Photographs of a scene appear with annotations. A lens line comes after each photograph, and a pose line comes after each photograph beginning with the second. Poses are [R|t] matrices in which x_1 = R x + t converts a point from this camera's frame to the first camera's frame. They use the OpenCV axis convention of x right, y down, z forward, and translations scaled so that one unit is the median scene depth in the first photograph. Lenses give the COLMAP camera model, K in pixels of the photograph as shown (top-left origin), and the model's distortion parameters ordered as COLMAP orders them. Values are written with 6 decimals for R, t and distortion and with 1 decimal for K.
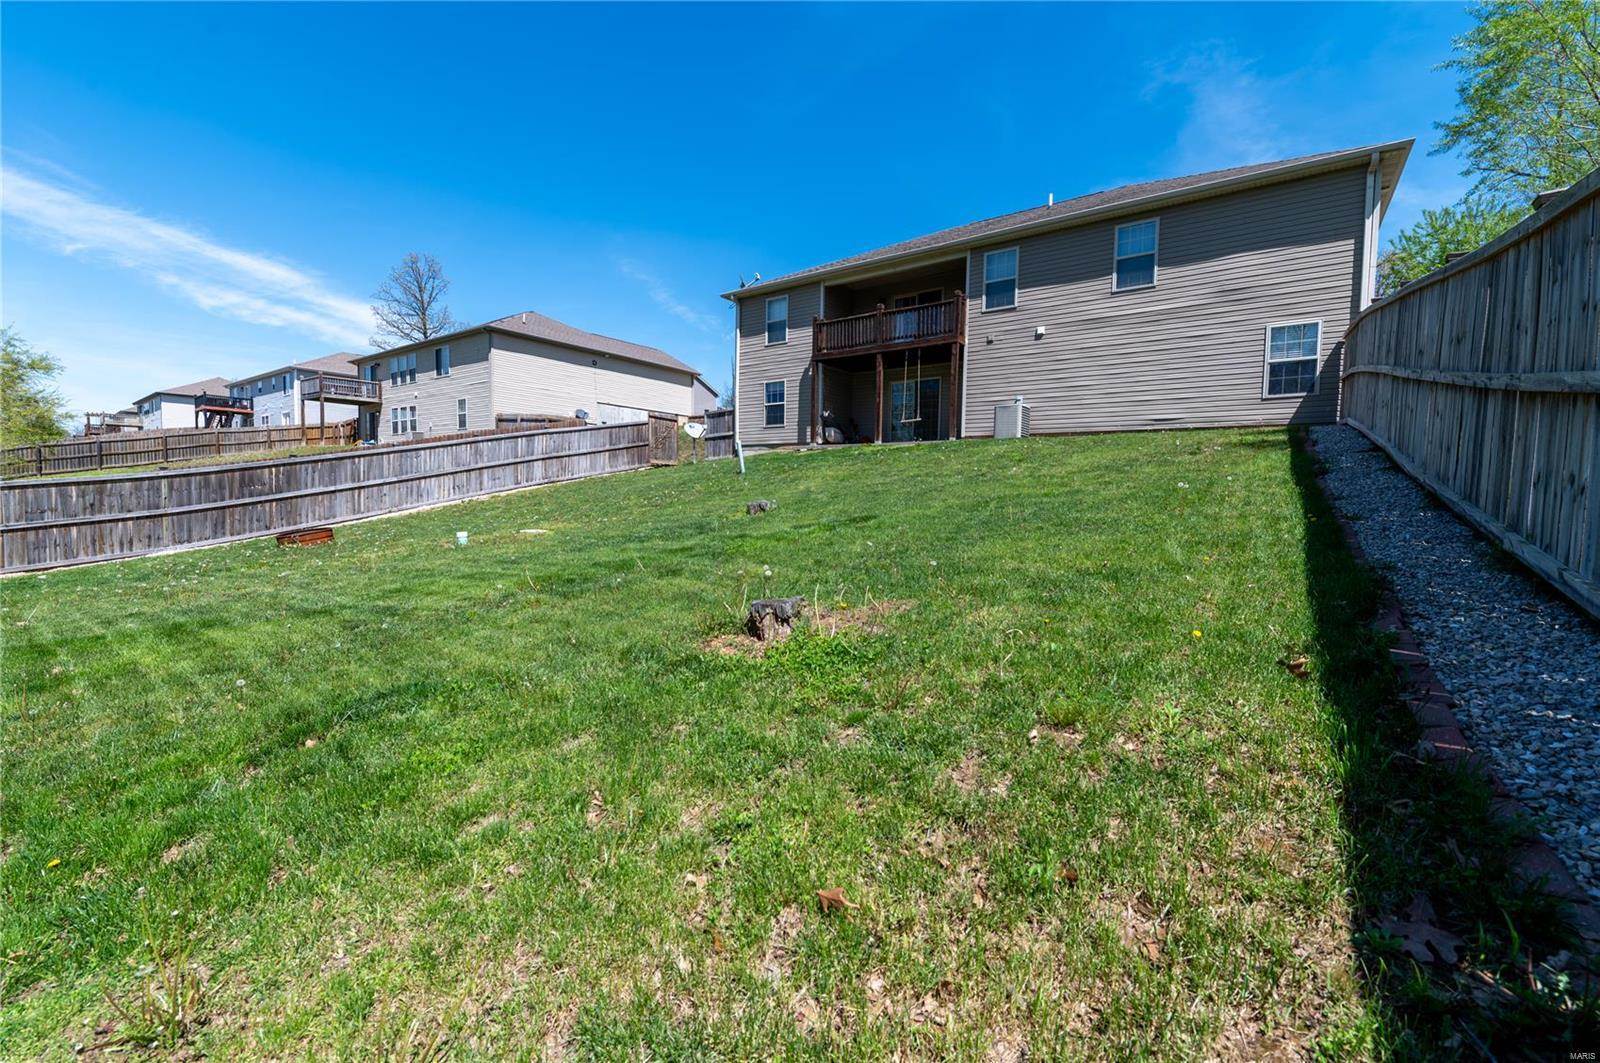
lens RADIAL K [[657.2, 0, 800.0], [0, 657.2, 531.5], [0, 0, 1]] dist [-0.002662, -0.000472]
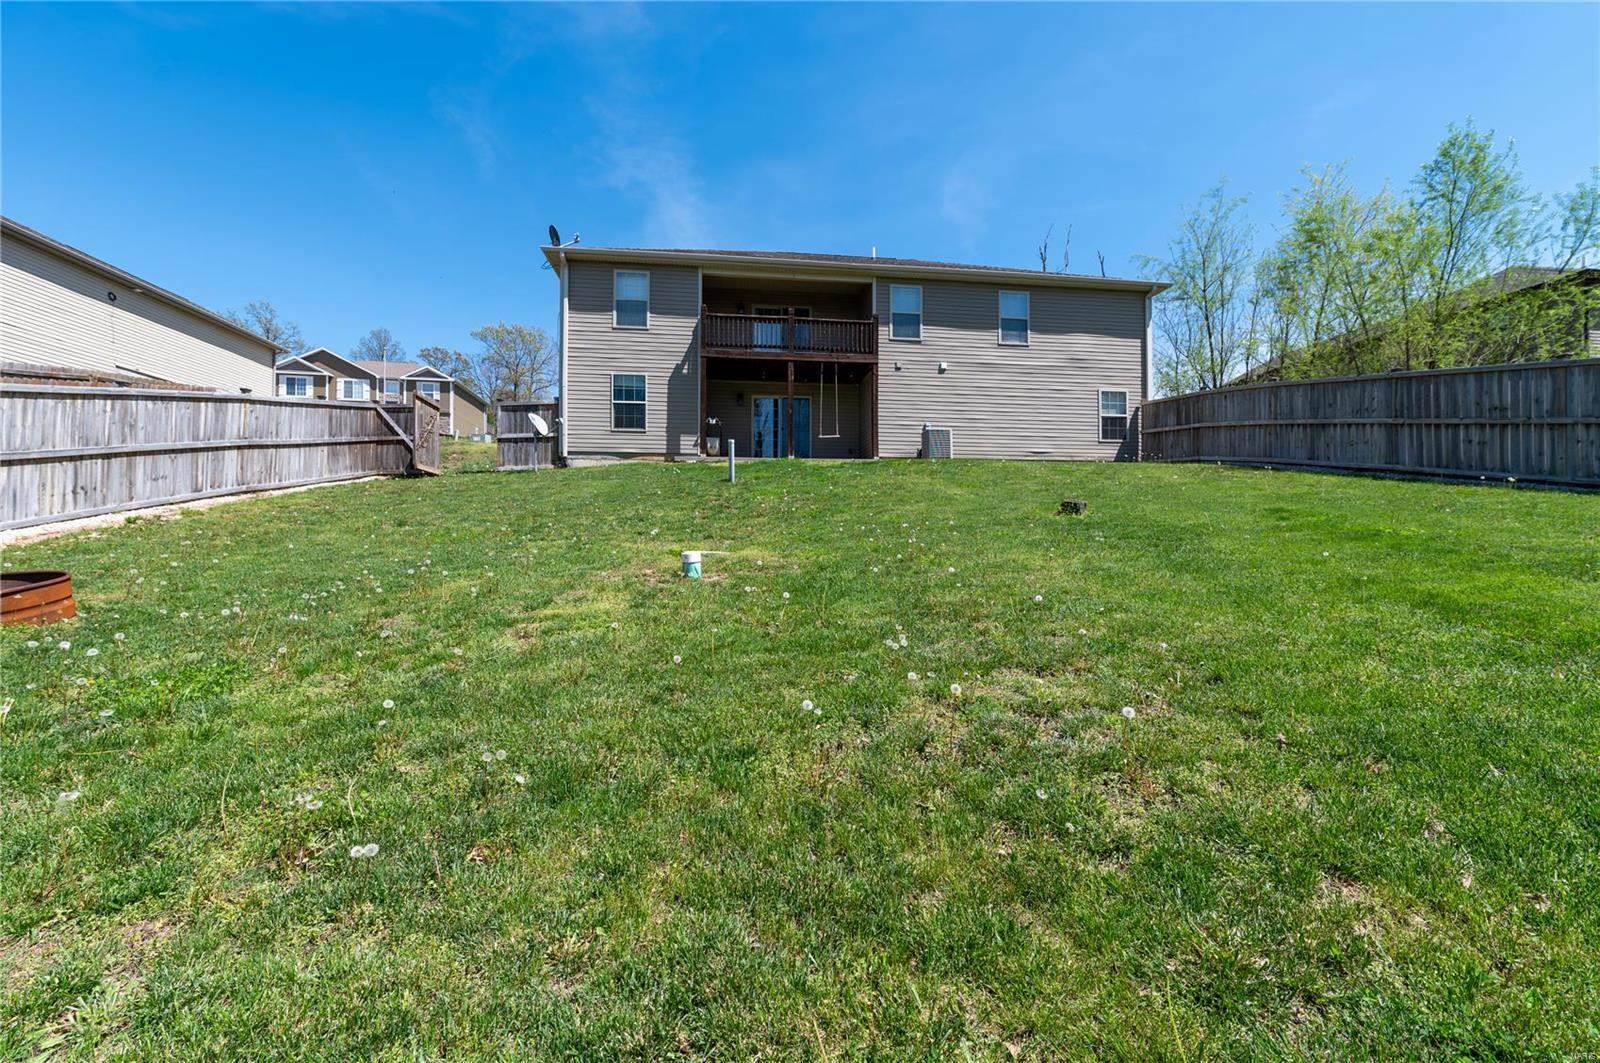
lens RADIAL K [[657.2, 0, 800.0], [0, 657.2, 531.5], [0, 0, 1]] dist [-0.002662, -0.000472]
pose [[0.715471, -0.006179, 0.698615, -0.471880], [0.053370, 0.997522, -0.045836, 0.008580], [-0.696601, 0.070080, 0.714028, 0.321770]]
